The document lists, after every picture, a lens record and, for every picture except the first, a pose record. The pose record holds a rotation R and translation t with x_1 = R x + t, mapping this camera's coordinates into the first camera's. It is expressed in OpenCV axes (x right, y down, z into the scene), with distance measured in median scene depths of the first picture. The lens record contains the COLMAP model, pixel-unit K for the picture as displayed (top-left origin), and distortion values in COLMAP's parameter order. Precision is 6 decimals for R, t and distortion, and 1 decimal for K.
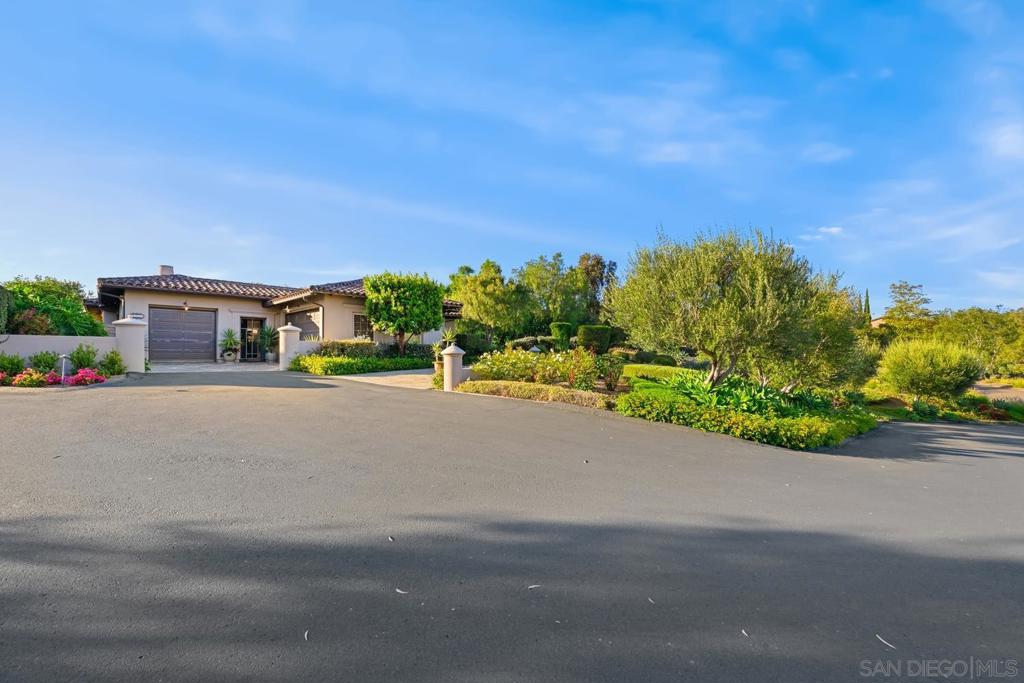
lens RADIAL K [[412.6, 0, 500.7], [0, 412.6, 354.2], [0, 0, 1]] dist [0.001470, 0.000183]
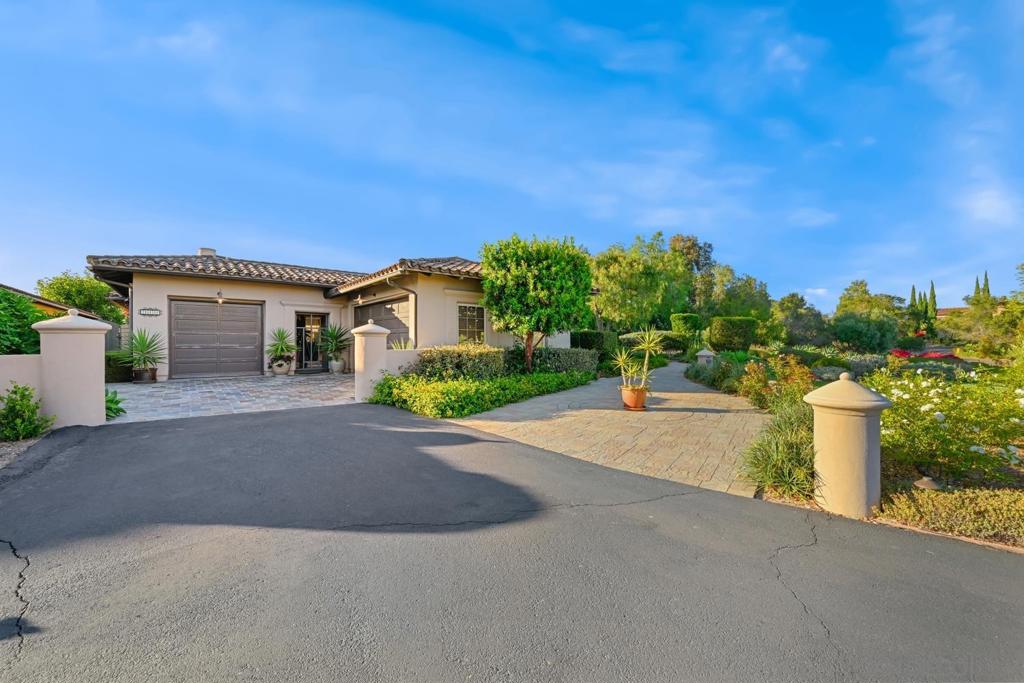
lens RADIAL K [[399.5, 0, 514.4], [0, 399.5, 344.7], [0, 0, 1]] dist [-0.001400, -0.000051]
pose [[0.997160, -0.007662, -0.074922, -0.219733], [0.007512, 0.999969, -0.002292, -0.031524], [0.074937, 0.001723, 0.997187, 0.371169]]
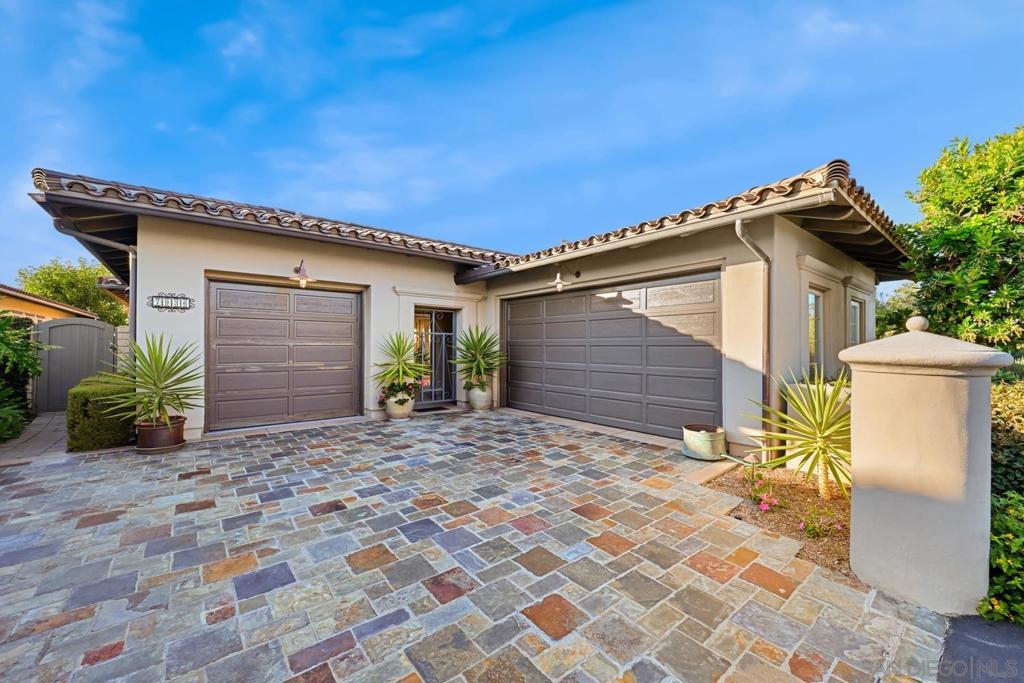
lens RADIAL K [[399.5, 0, 514.4], [0, 399.5, 344.7], [0, 0, 1]] dist [-0.001400, -0.000051]
pose [[0.996668, -0.003723, -0.081475, -0.554905], [0.003205, 0.999974, -0.006477, -0.053239], [0.081497, 0.006194, 0.996654, 0.674060]]
